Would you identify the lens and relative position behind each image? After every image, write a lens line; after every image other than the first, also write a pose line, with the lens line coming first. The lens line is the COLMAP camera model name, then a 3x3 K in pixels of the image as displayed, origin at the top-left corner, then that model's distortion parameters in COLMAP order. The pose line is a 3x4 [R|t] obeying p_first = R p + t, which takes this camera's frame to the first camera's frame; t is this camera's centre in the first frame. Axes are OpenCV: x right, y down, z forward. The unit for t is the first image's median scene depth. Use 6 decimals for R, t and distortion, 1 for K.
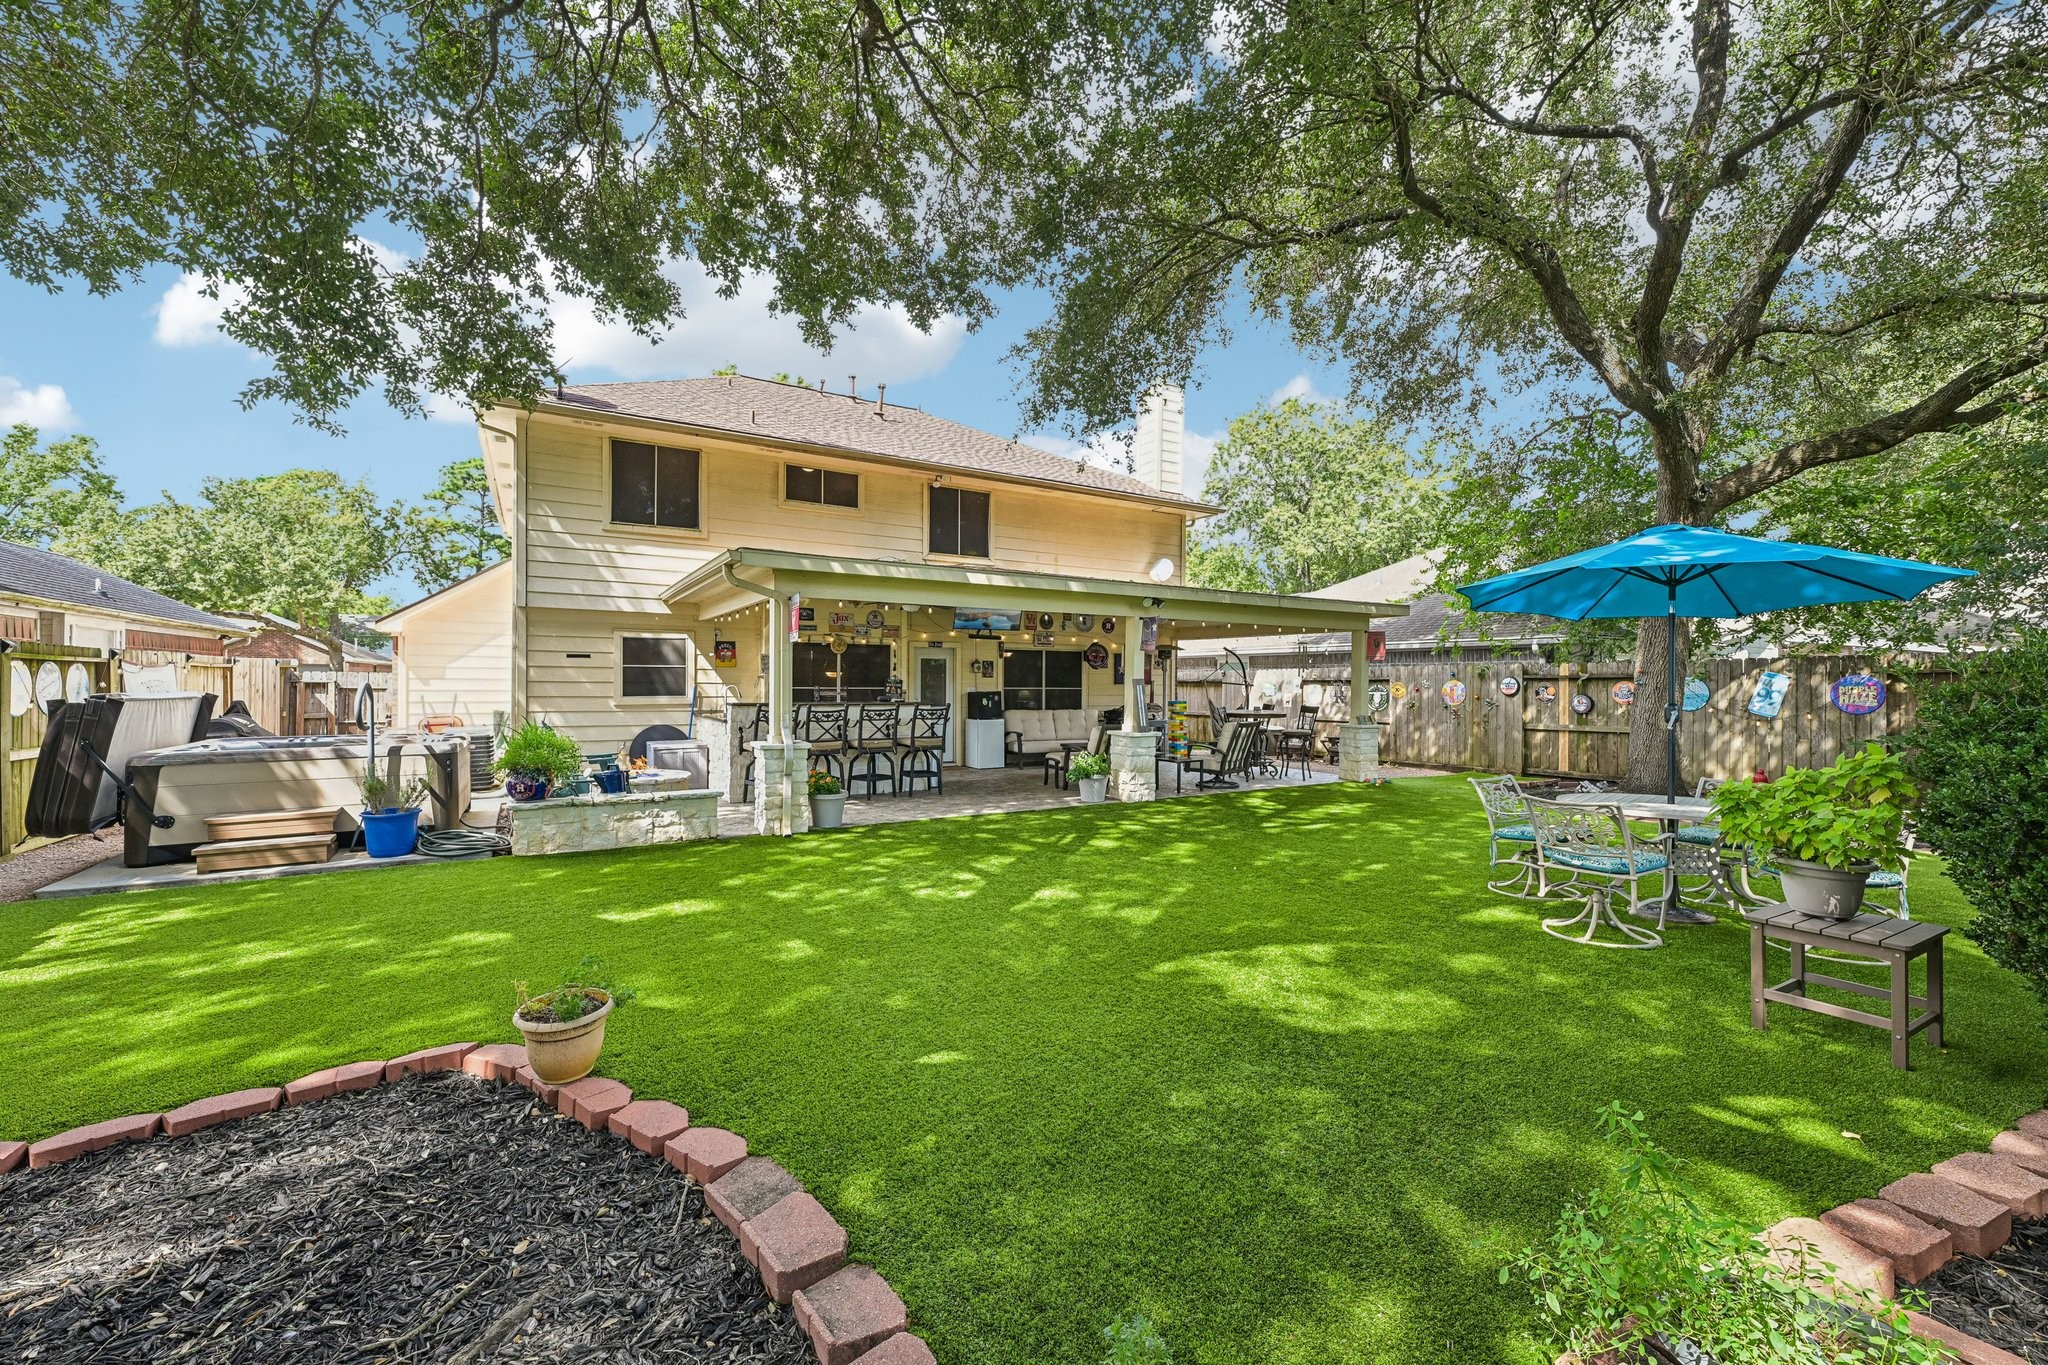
lens RADIAL K [[810.6, 0, 1026.8], [0, 810.6, 682.1], [0, 0, 1]] dist [-0.000910, -0.000478]
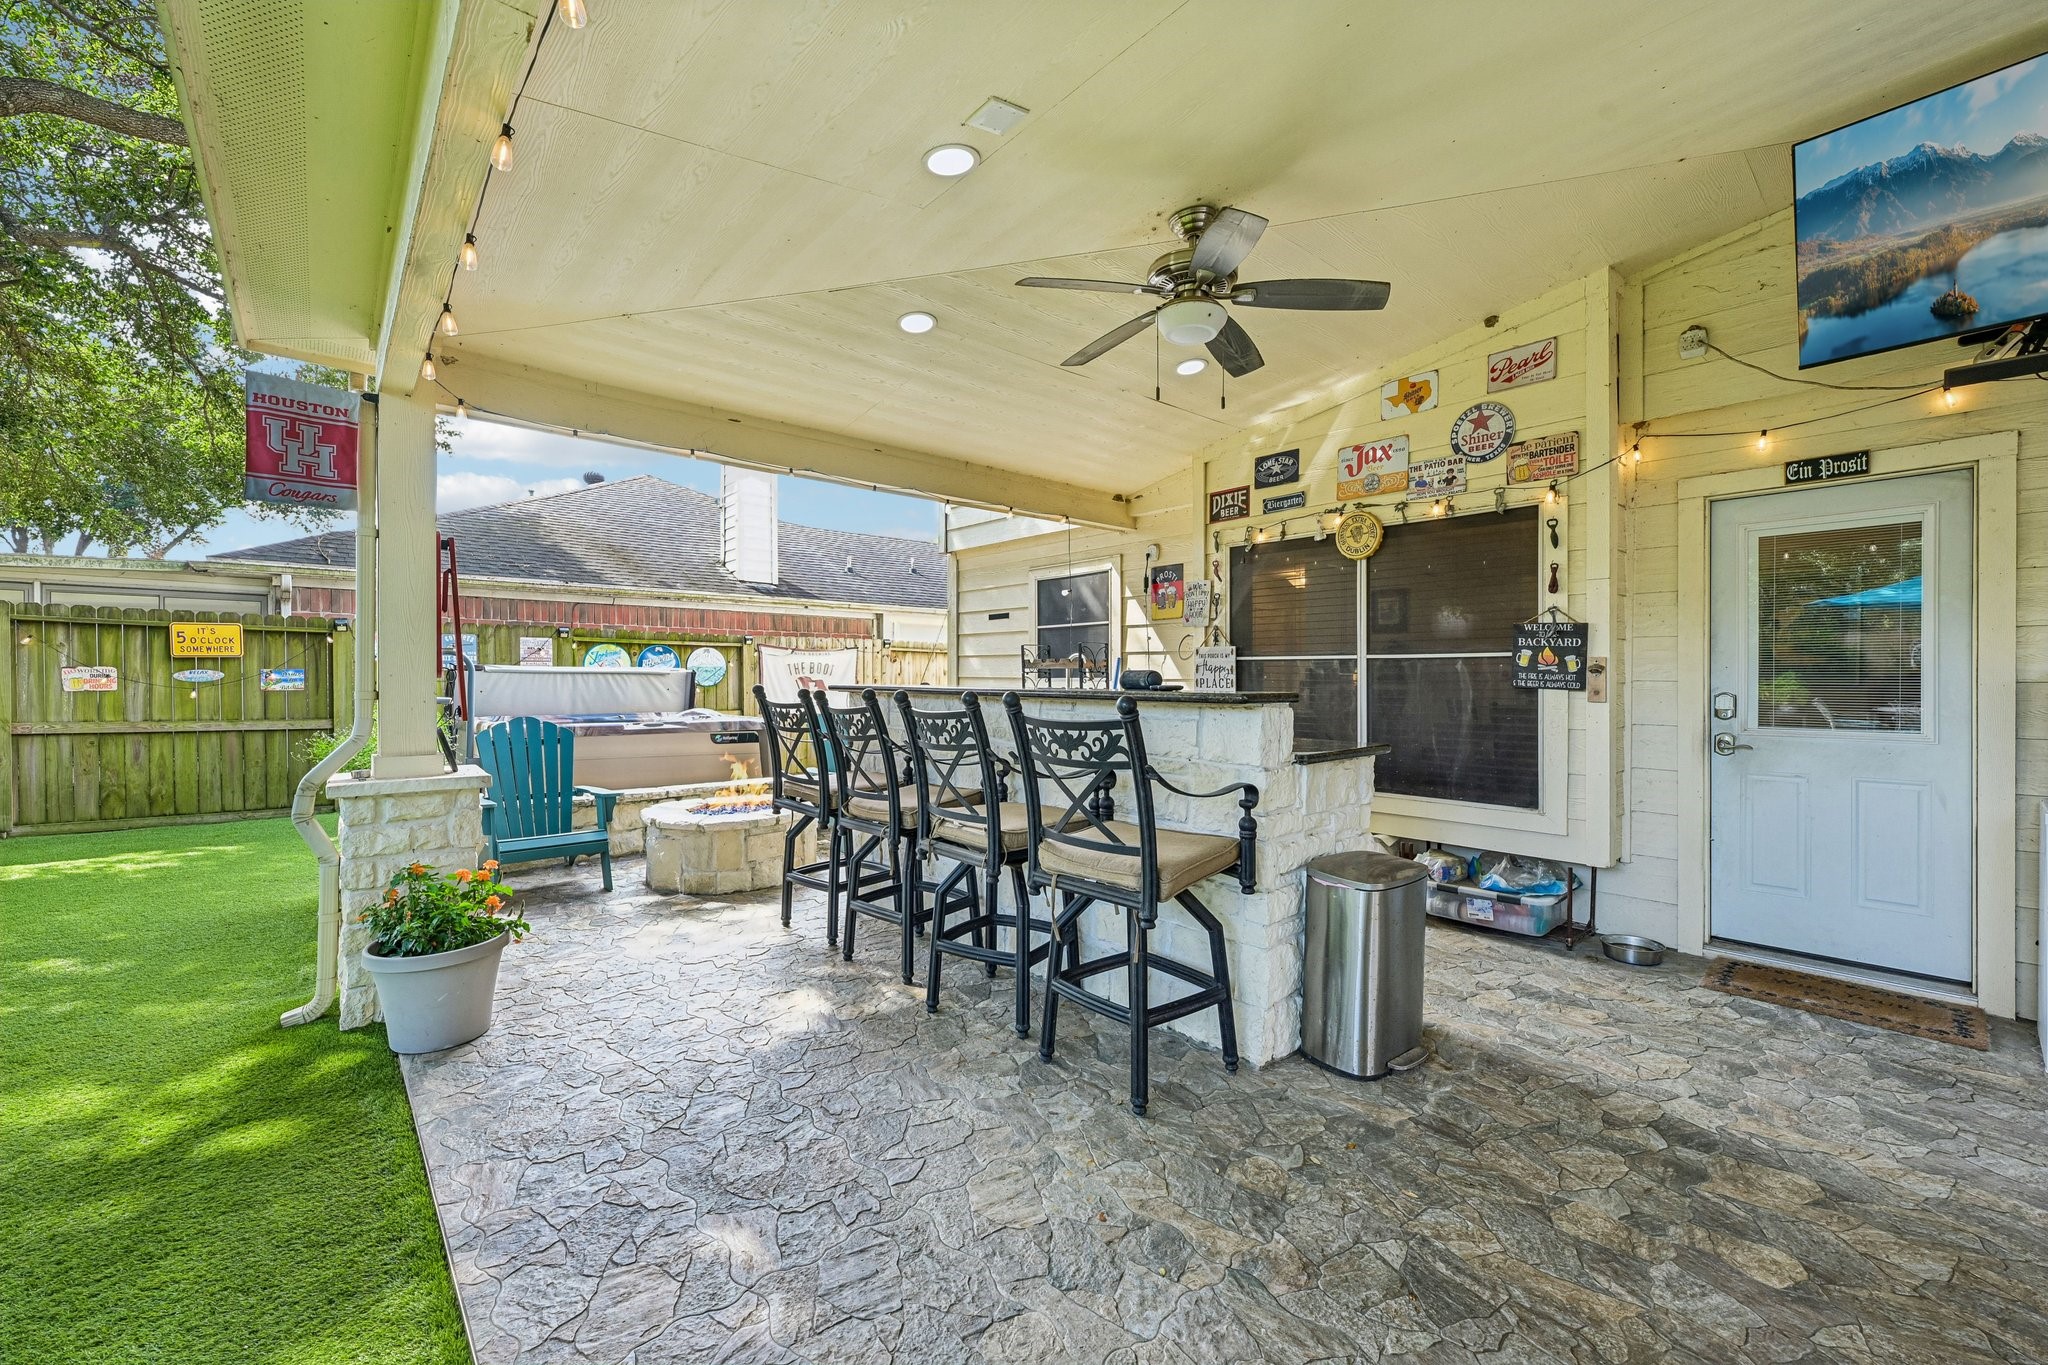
lens RADIAL K [[810.6, 0, 1020.5], [0, 810.6, 676.3], [0, 0, 1]] dist [-0.000910, -0.000478]
pose [[0.158117, -0.001771, -0.987419, 0.092220], [-0.000307, 0.999998, -0.001842, 0.016907], [0.987420, 0.000595, 0.158116, 0.767124]]
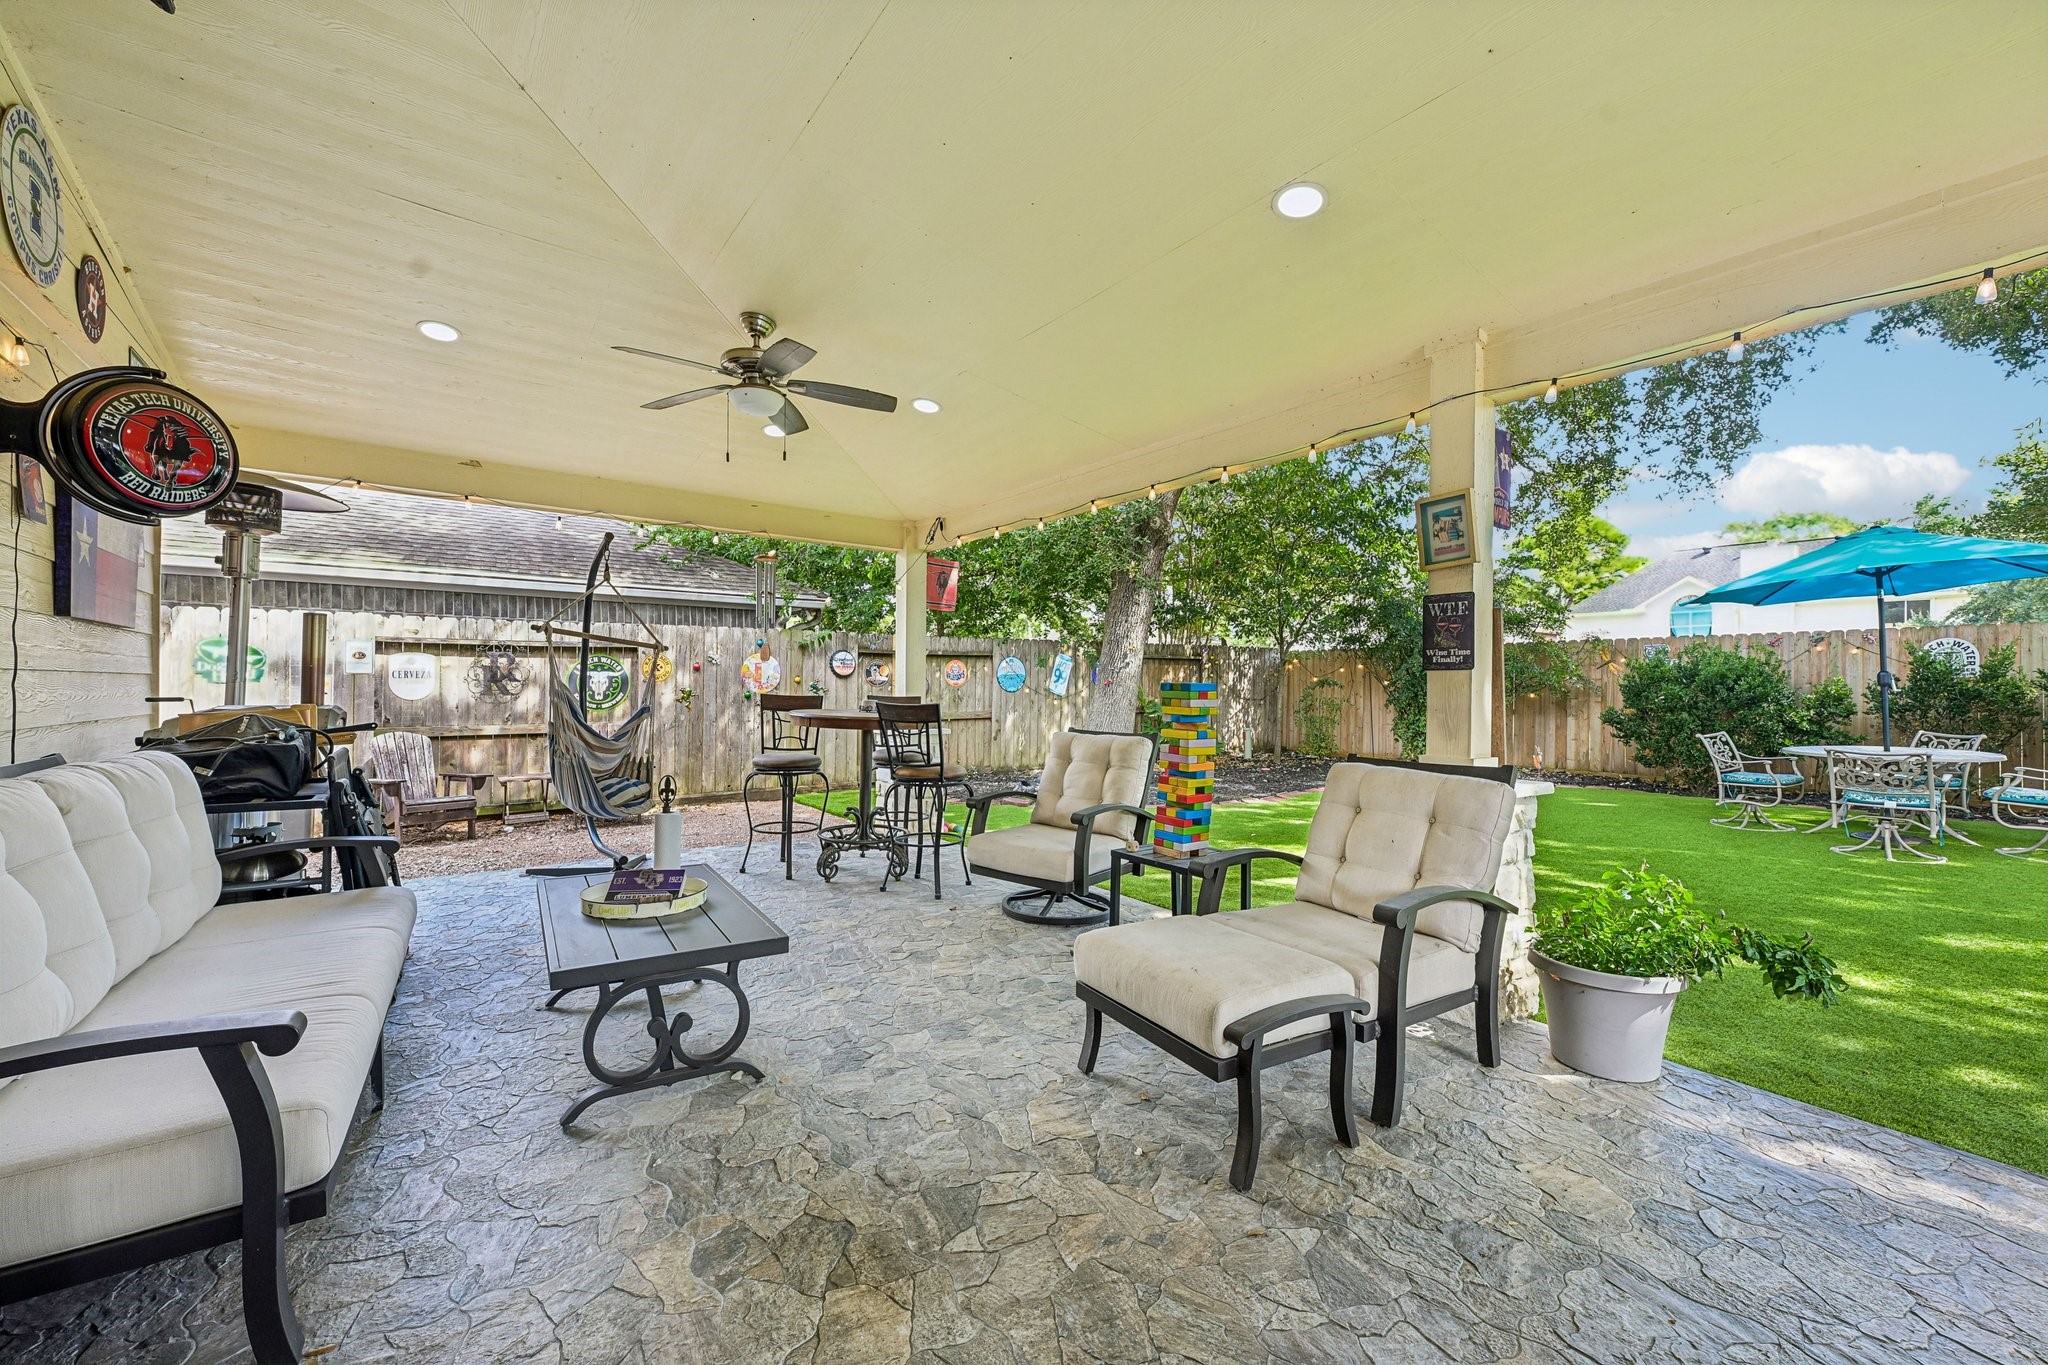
lens RADIAL K [[810.6, 0, 1023.5], [0, 810.6, 684.9], [0, 0, 1]] dist [-0.000910, -0.000478]
pose [[-0.080322, -0.001853, 0.996767, -0.148342], [-0.012242, 0.999925, 0.000873, 0.023214], [-0.996694, -0.012133, -0.080339, 0.984640]]
